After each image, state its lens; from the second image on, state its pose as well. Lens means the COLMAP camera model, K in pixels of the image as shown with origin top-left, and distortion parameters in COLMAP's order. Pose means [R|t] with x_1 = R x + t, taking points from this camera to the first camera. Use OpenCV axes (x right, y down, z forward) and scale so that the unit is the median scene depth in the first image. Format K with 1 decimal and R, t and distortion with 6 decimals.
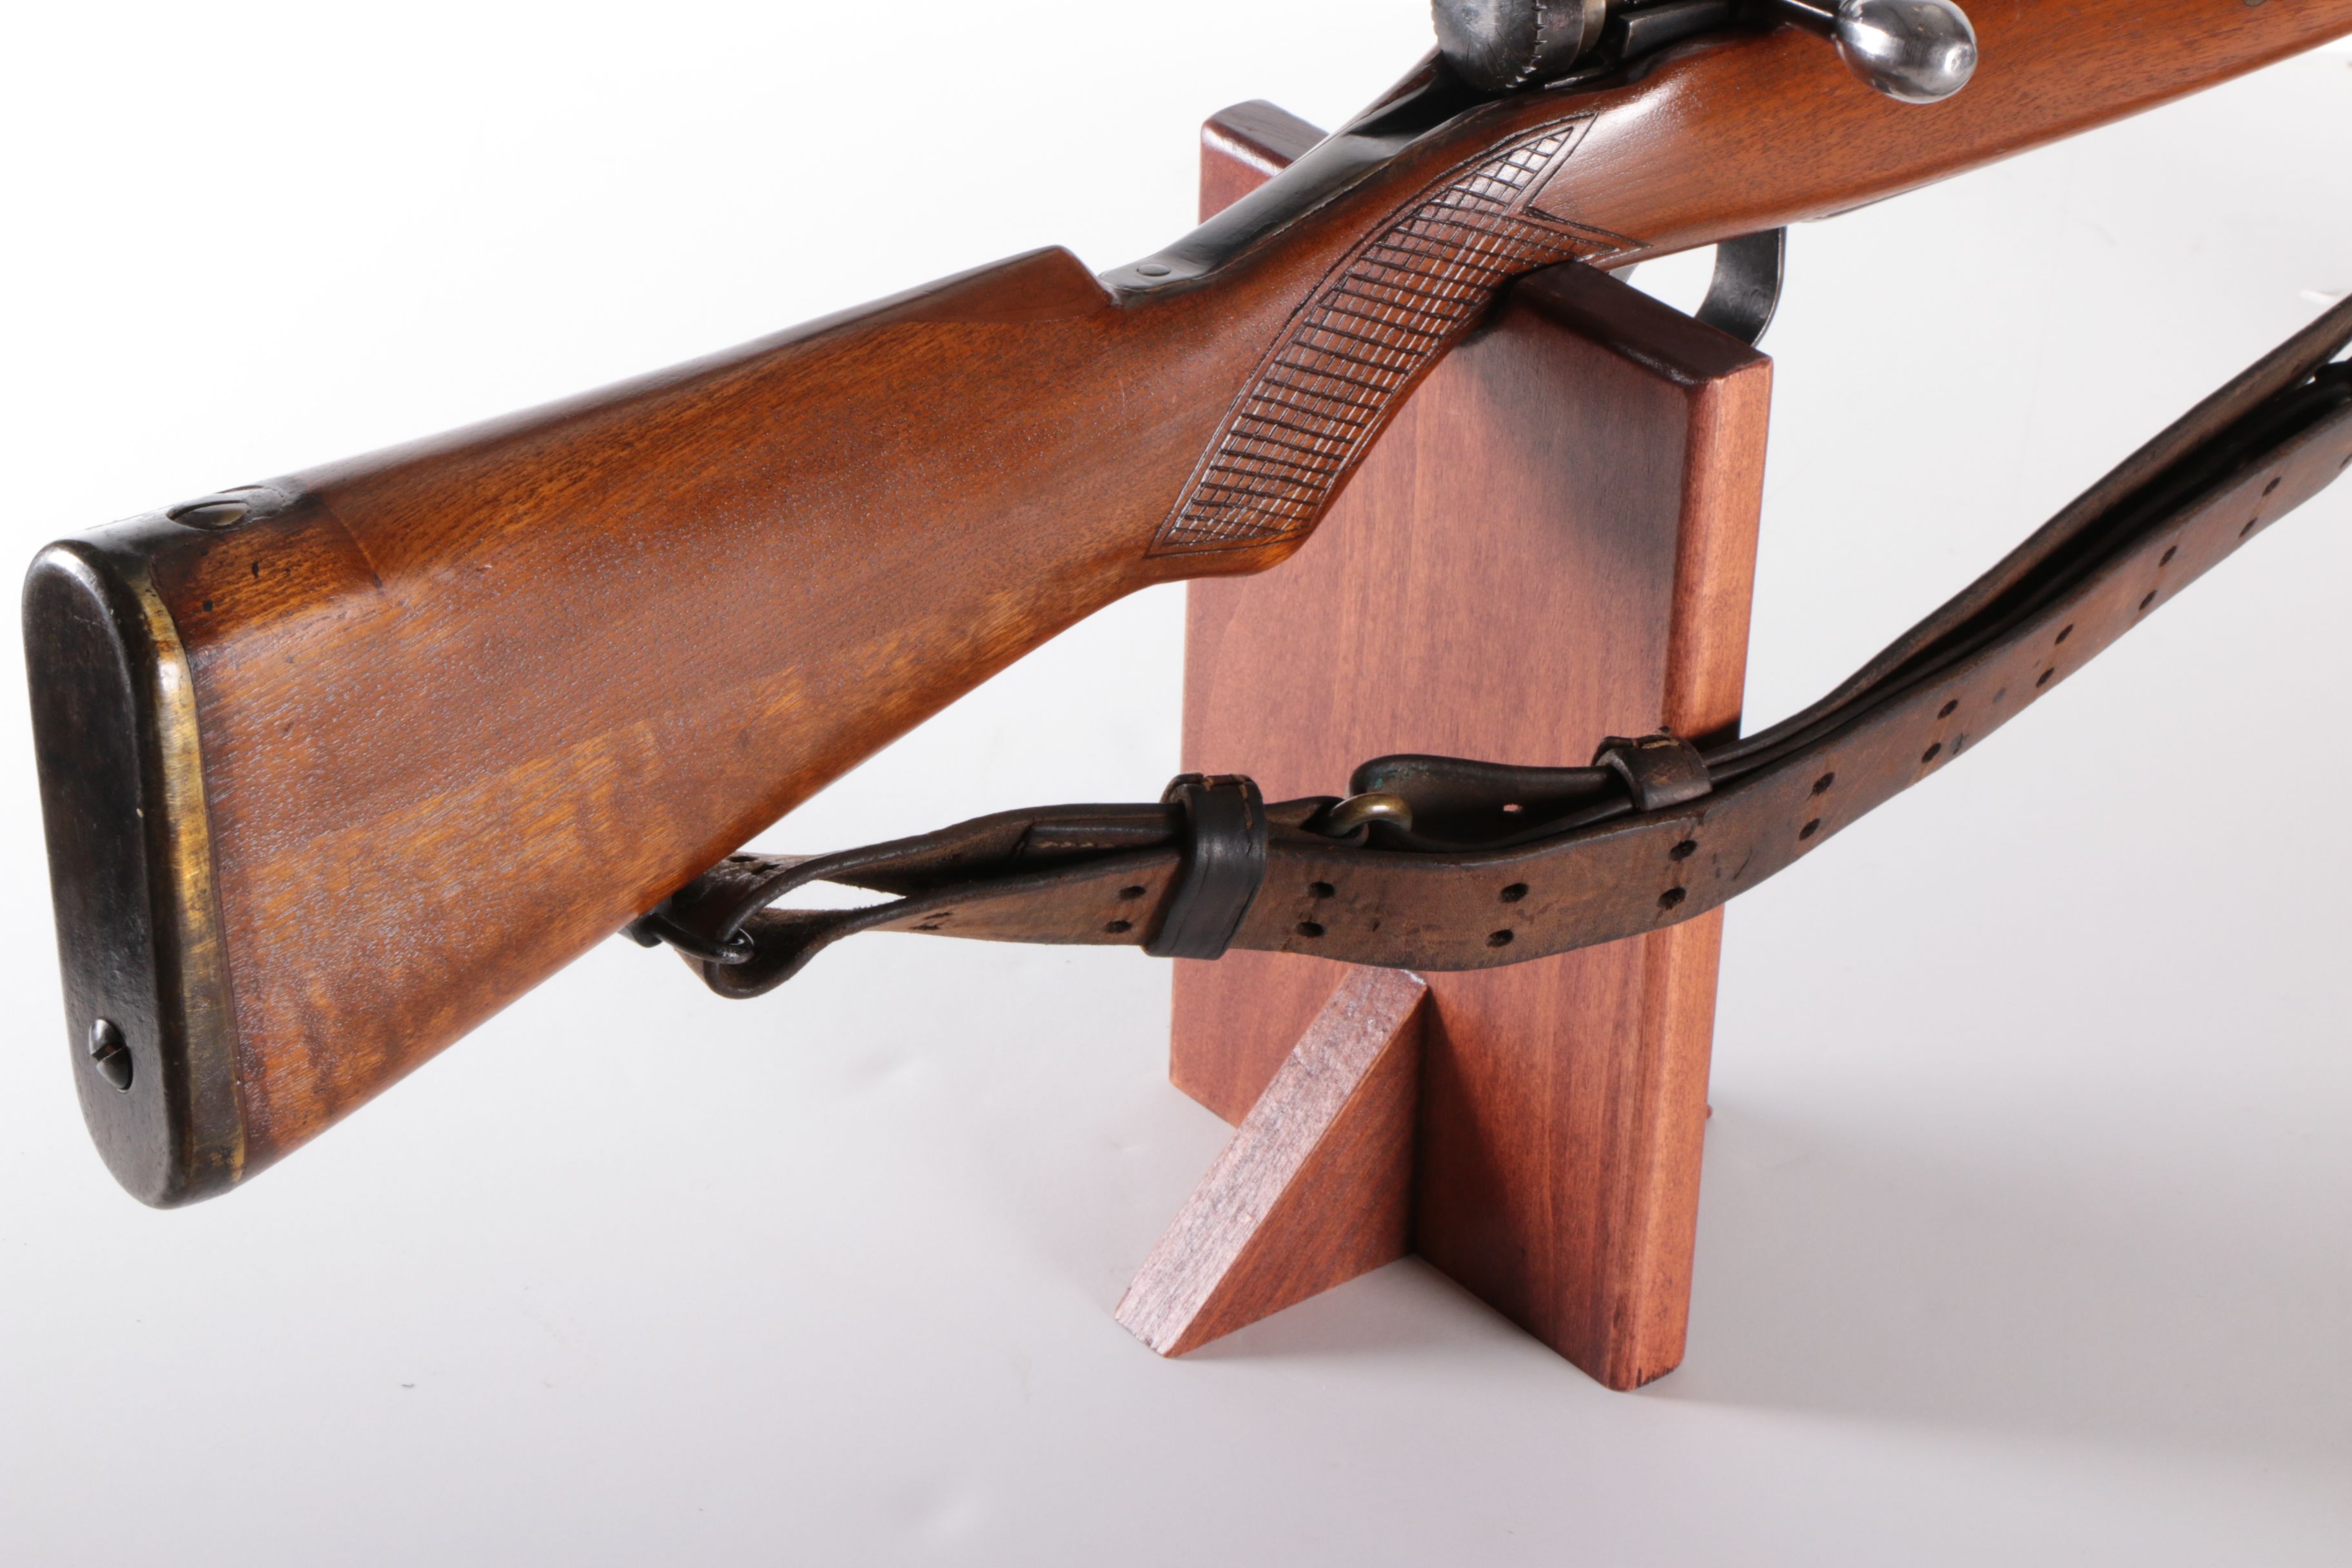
lens RADIAL K [[6075.9, 0, 1172.4], [0, 6075.9, 787.5], [0, 0, 1]] dist [0.378154, 0.000000]
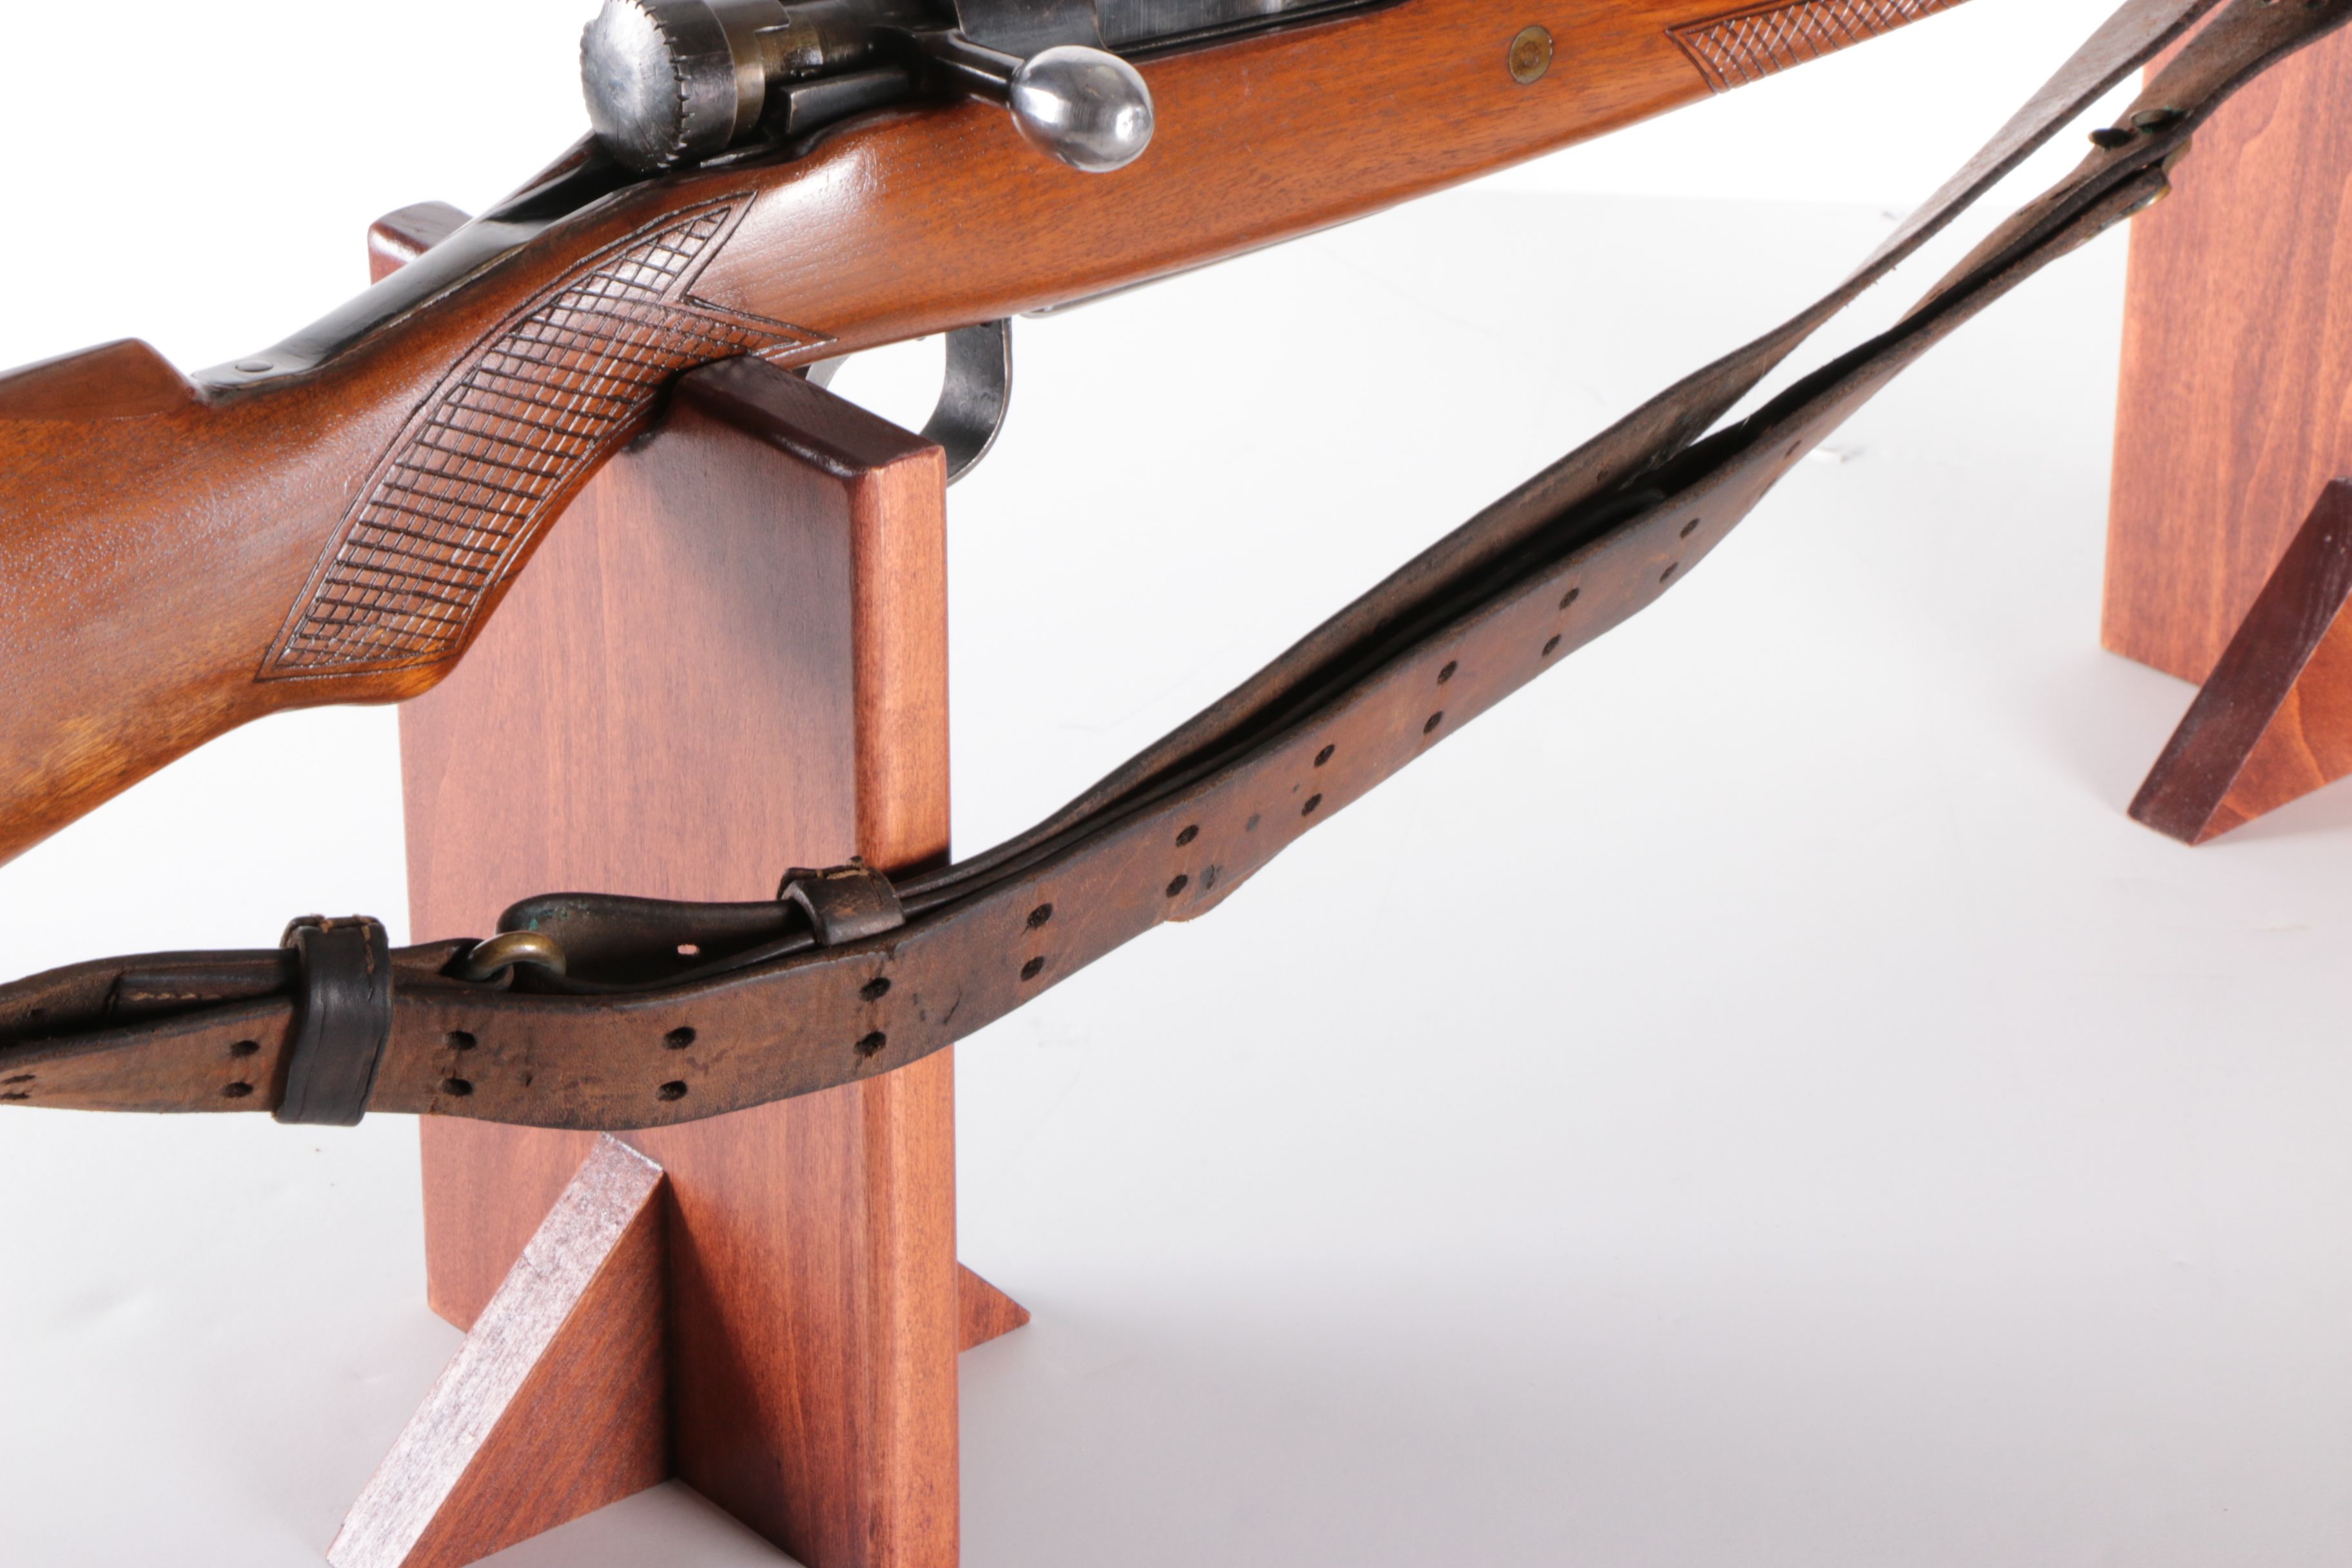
lens RADIAL K [[6994.7, 0, 1165.7], [0, 6994.7, 793.9], [0, 0, 1]] dist [0.466504, 0.000000]
pose [[0.999493, -0.031842, 0.000287, 0.125062], [0.031795, 0.997434, -0.064137, 0.048702], [0.001756, 0.064114, 0.997941, -0.047921]]
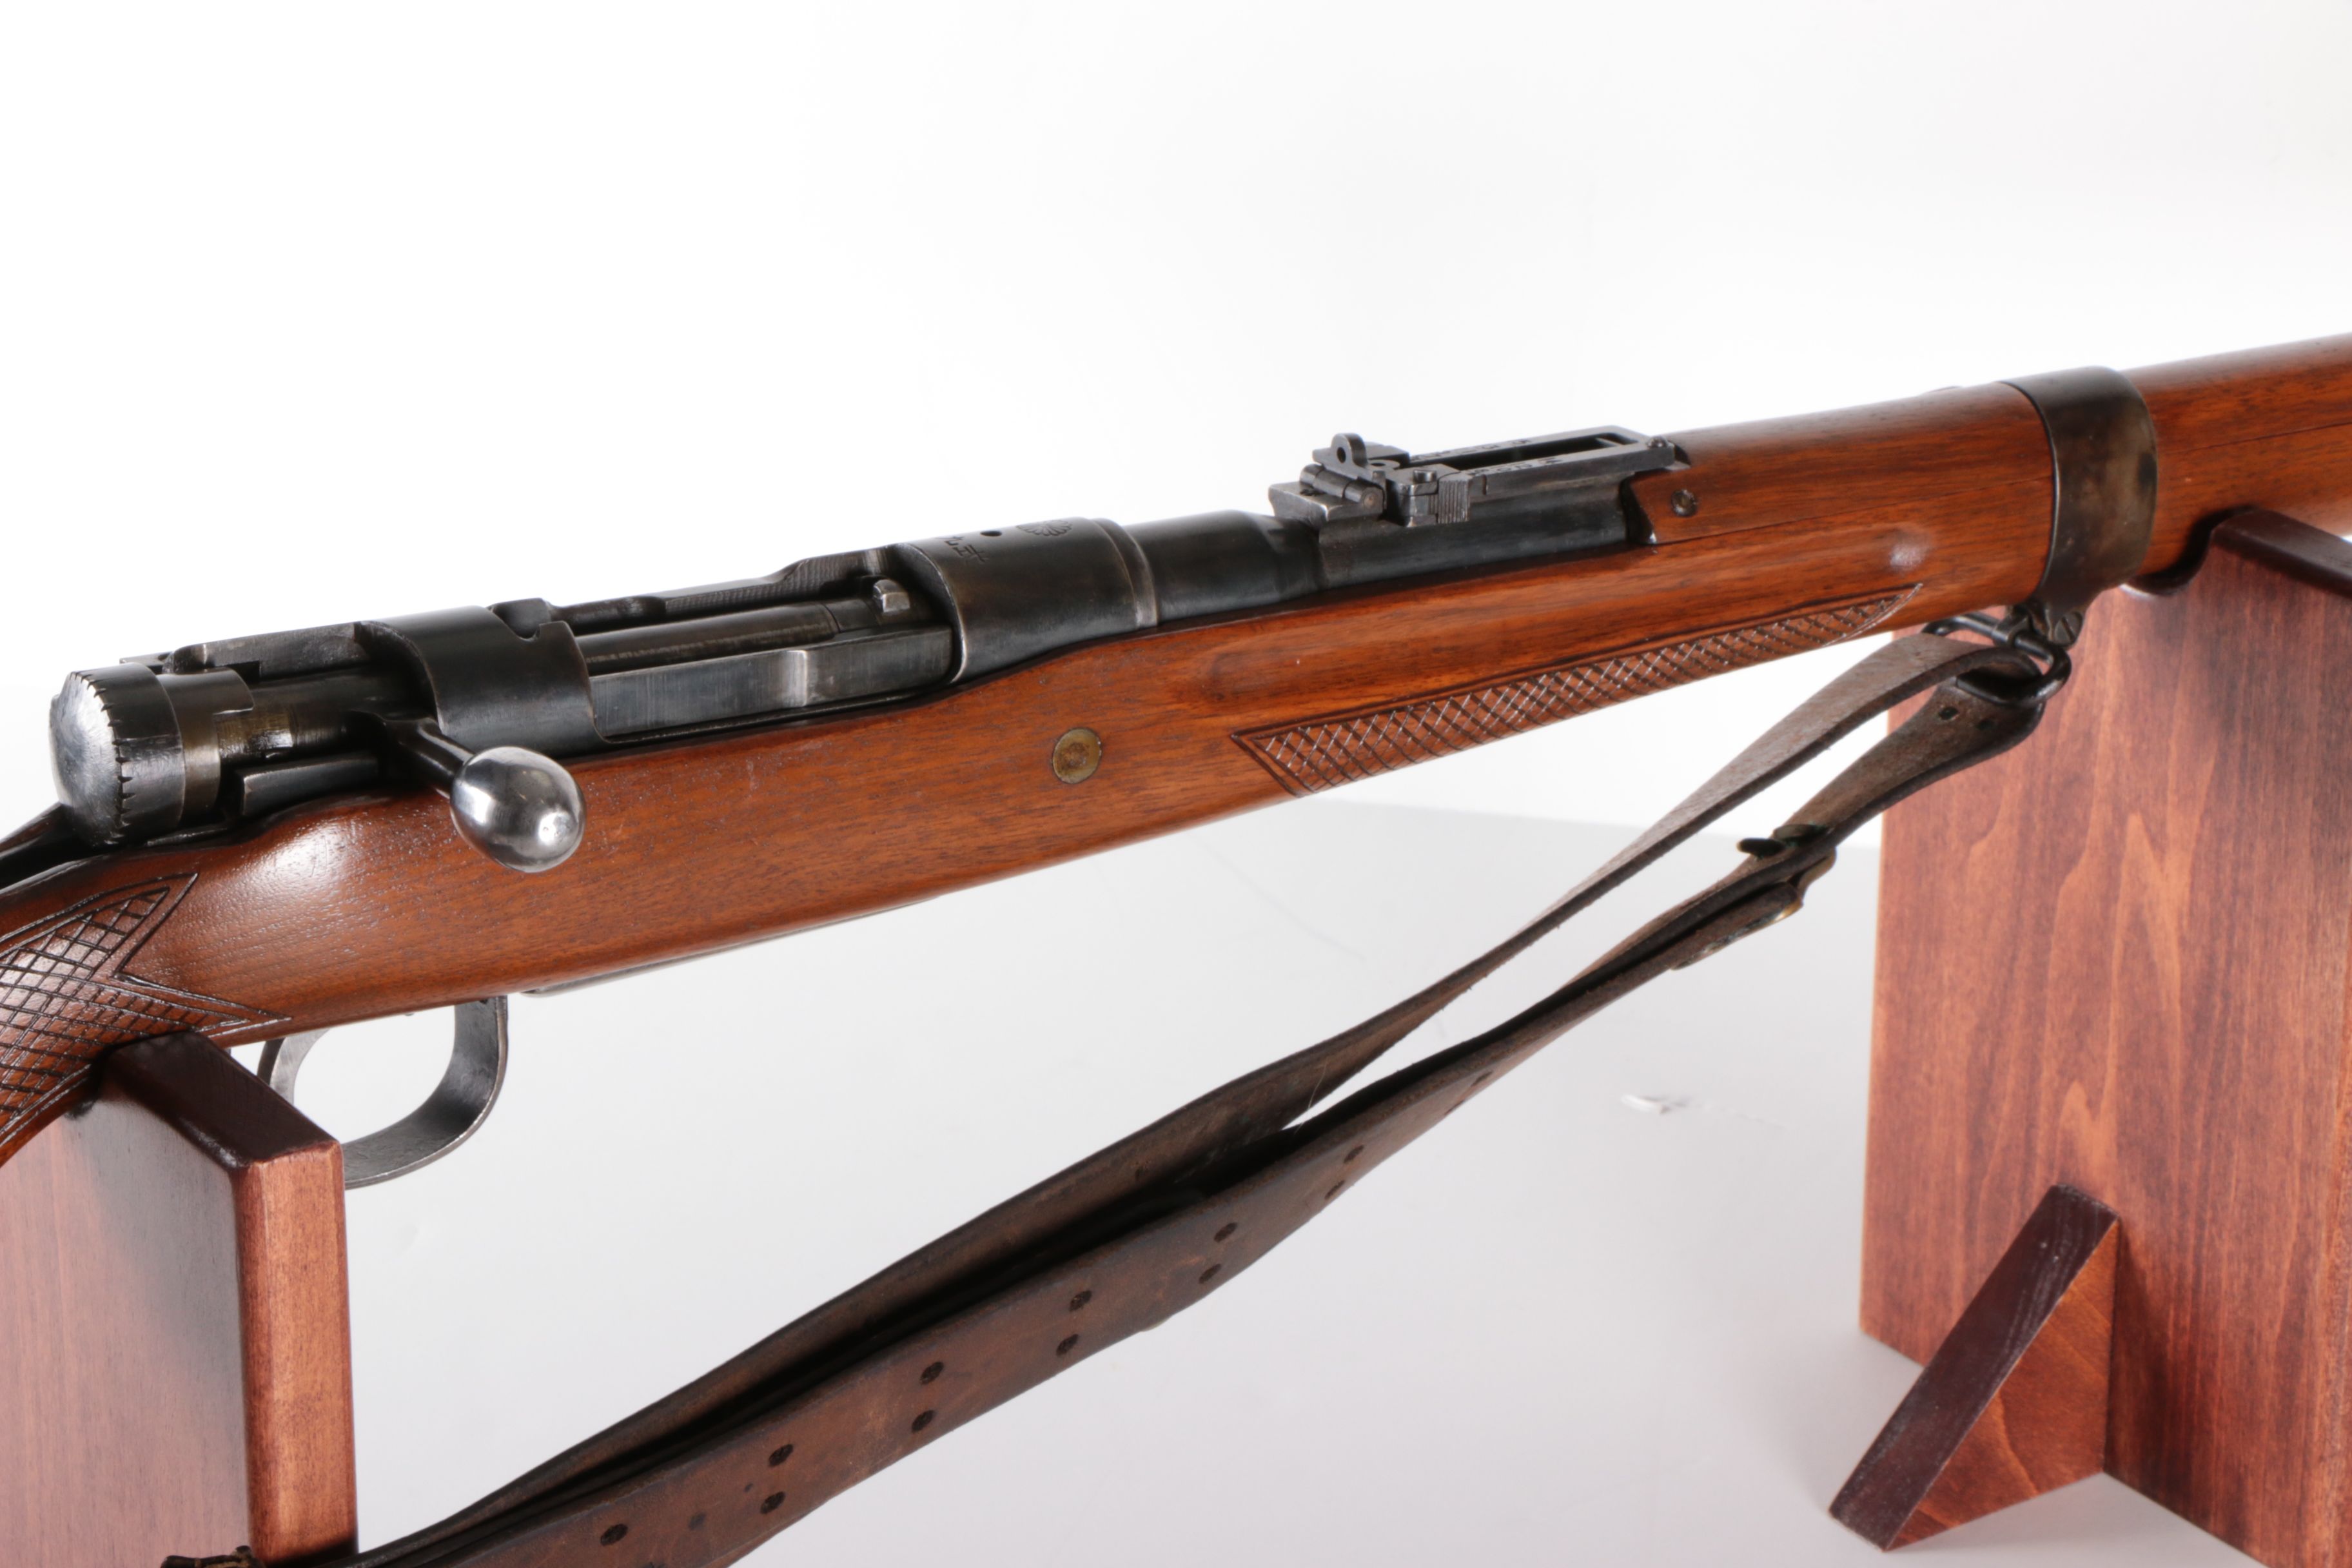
lens RADIAL K [[6820.3, 0, 1176.8], [0, 6820.3, 782.6], [0, 0, 1]] dist [0.440970, 0.000000]
pose [[0.994222, 0.020671, -0.105331, 0.318982], [-0.033475, 0.992053, -0.121289, -0.002593], [0.101987, 0.124114, 0.987013, -0.013138]]
